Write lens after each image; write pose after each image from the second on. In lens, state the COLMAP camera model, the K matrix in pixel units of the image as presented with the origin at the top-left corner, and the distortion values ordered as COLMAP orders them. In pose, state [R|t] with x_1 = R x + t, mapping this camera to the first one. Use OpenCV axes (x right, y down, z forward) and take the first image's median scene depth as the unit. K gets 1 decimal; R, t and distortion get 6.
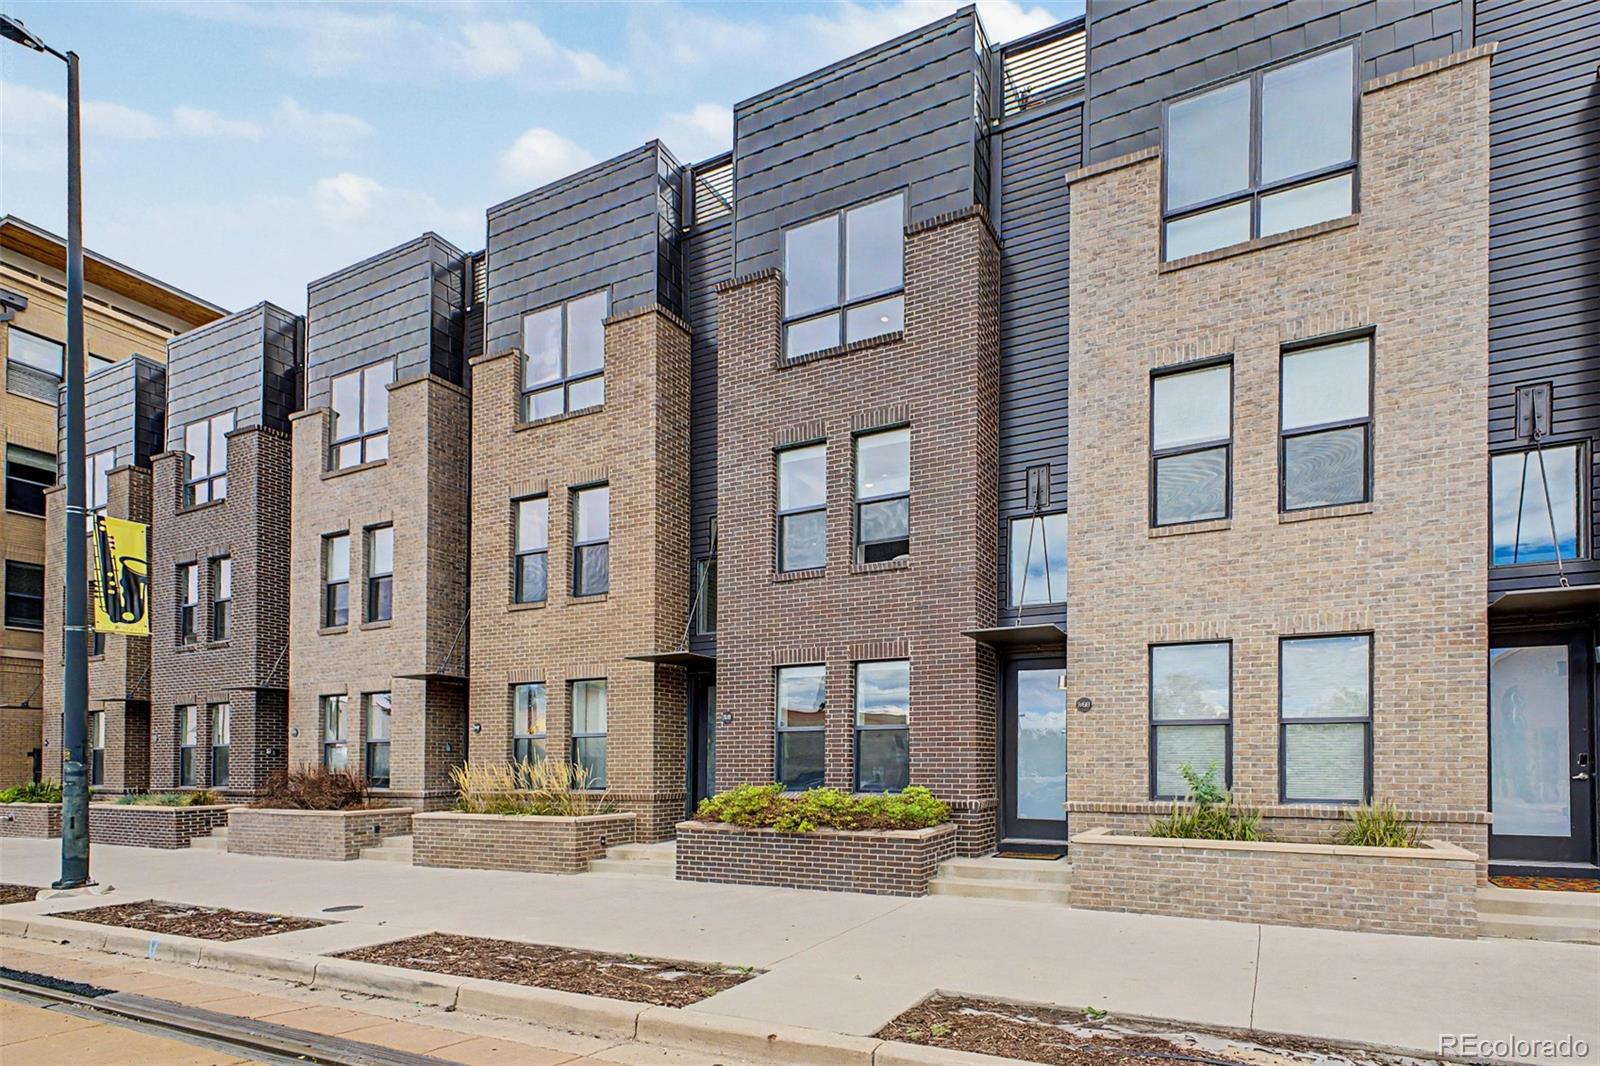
lens RADIAL K [[598.3, 0, 800.7], [0, 598.3, 563.3], [0, 0, 1]] dist [0.014282, -0.000026]
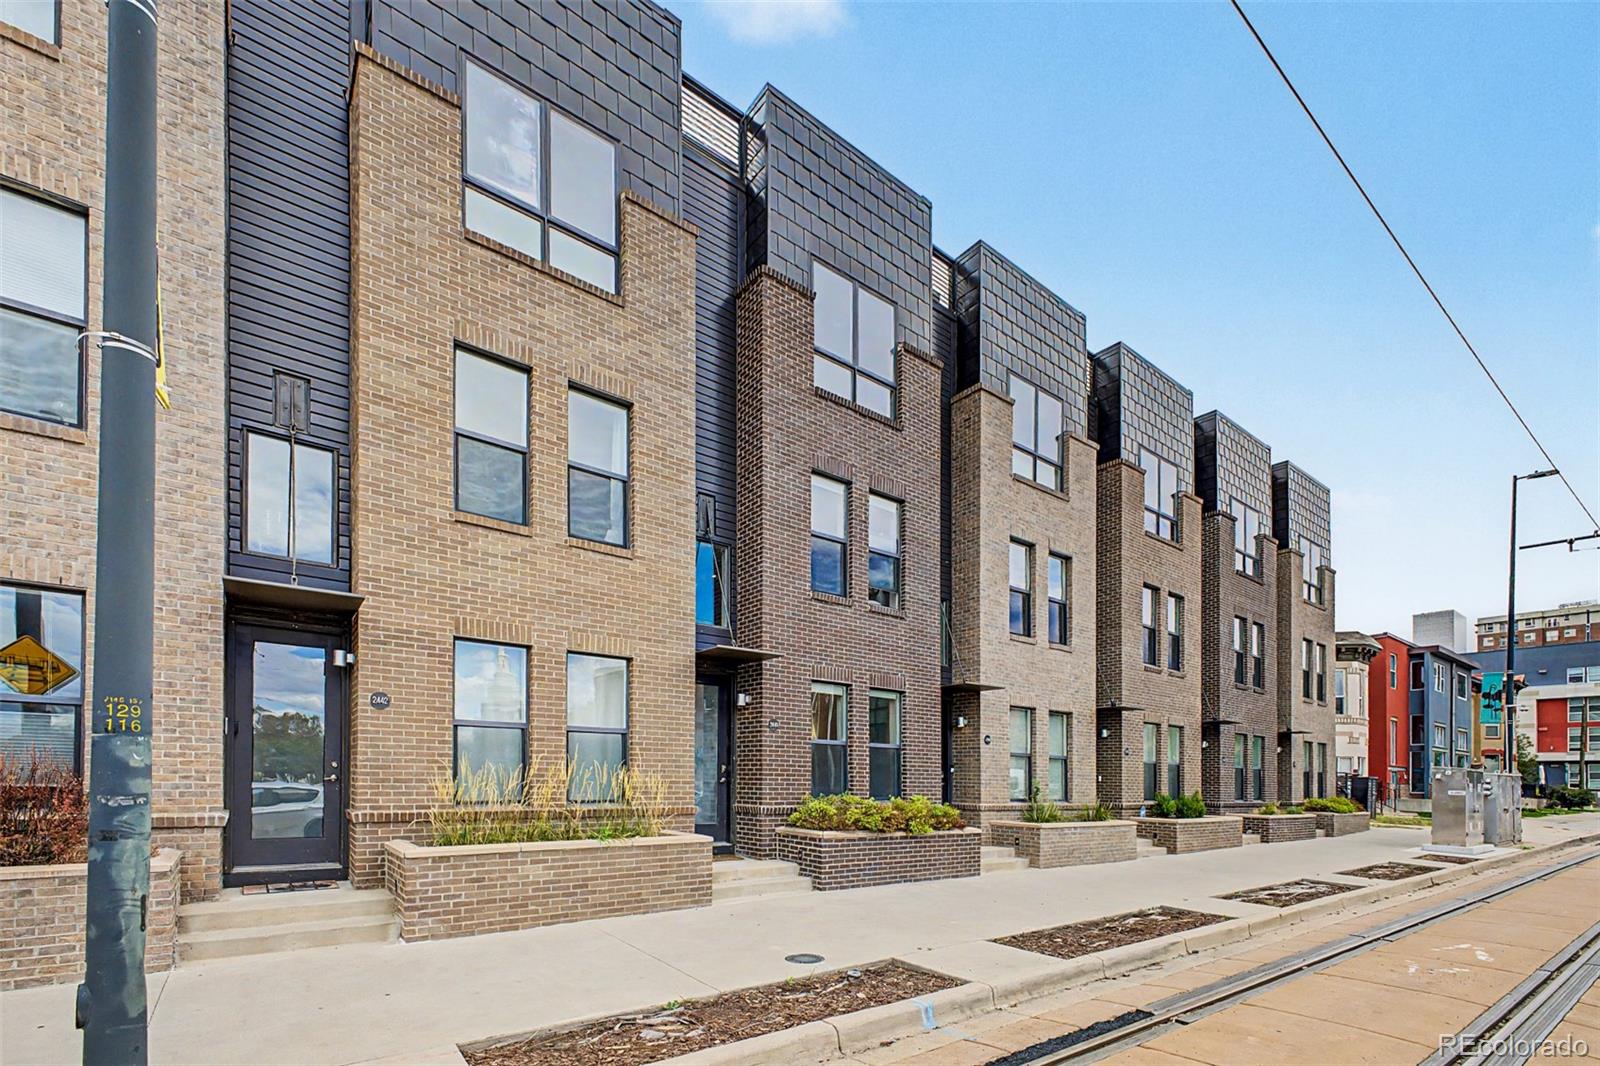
lens RADIAL K [[639.2, 0, 802.3], [0, 639.2, 525.2], [0, 0, 1]] dist [0.017297, -0.000203]
pose [[0.541581, 0.316276, 0.778884, -0.957503], [-0.289199, 0.940071, -0.180640, 0.117775], [-0.789338, -0.127421, 0.600591, 0.349492]]
